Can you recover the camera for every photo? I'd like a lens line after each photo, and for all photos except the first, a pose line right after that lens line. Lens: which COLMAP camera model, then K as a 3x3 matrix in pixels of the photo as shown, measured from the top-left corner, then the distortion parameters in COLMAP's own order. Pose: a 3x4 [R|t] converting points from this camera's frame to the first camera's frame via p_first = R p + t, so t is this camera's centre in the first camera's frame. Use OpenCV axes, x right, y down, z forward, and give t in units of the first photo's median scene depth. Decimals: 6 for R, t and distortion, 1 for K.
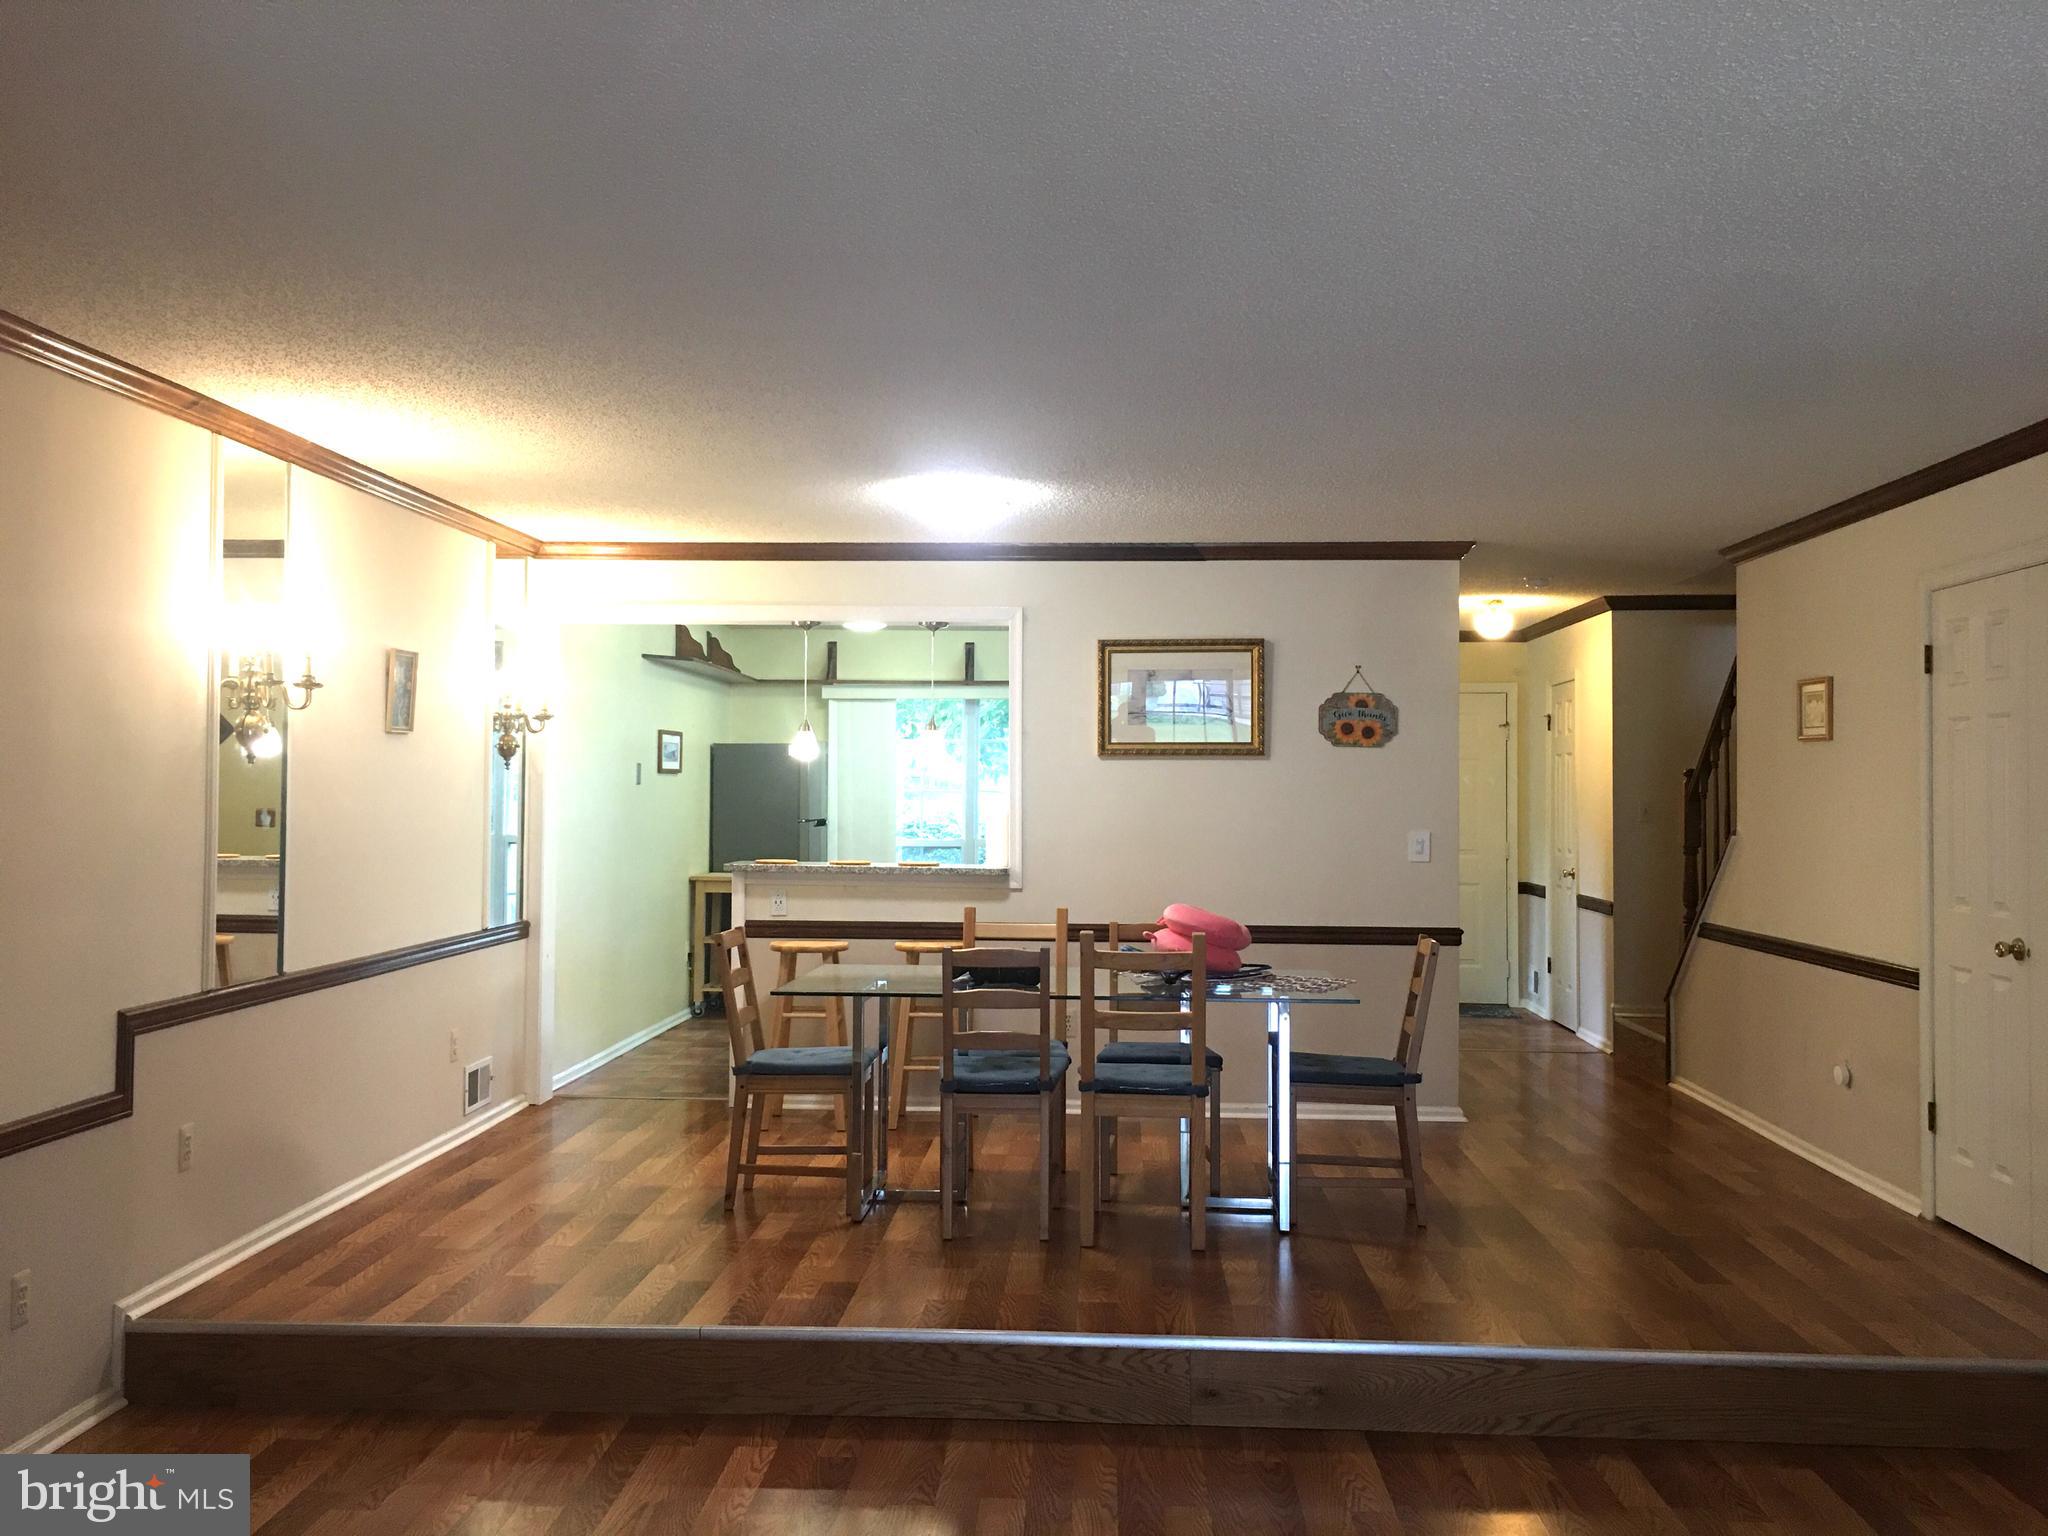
lens RADIAL K [[1726.1, 0, 1024.0], [0, 1726.1, 768.0], [0, 0, 1]] dist [0.043935, -0.062405]
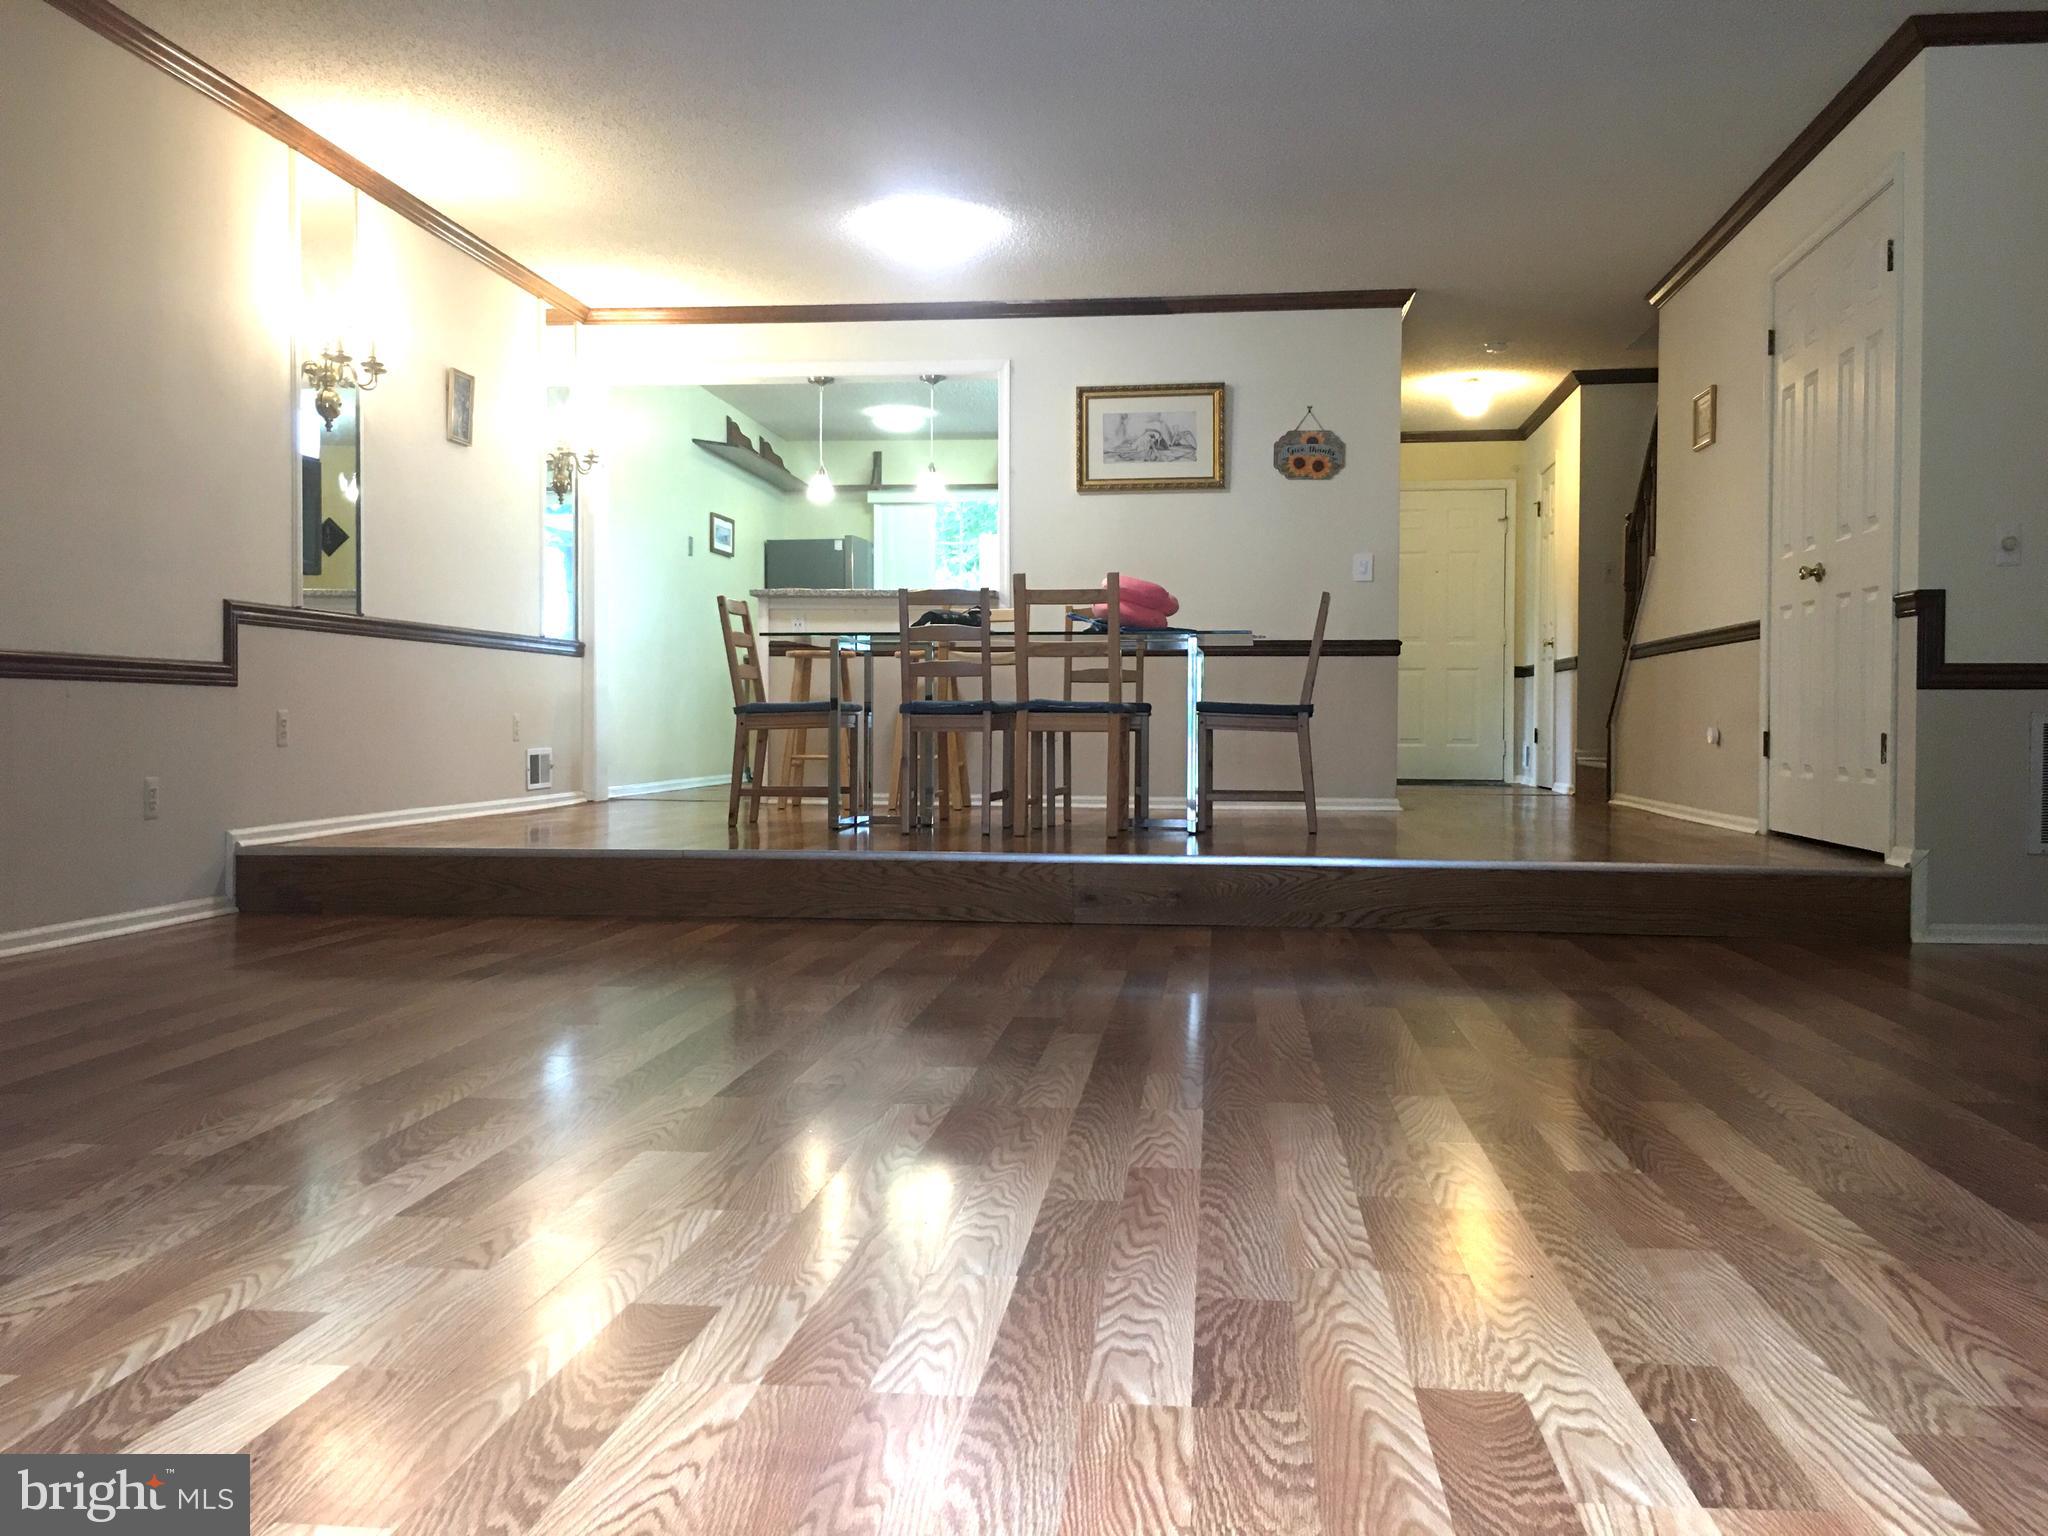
lens RADIAL K [[1734.2, 0, 1034.1], [0, 1734.2, 777.9], [0, 0, 1]] dist [0.032119, -0.005528]
pose [[0.997862, -0.001786, -0.065337, 0.089002], [0.004454, 0.999161, 0.040718, 0.134016], [0.065210, -0.040922, 0.997032, -0.137980]]
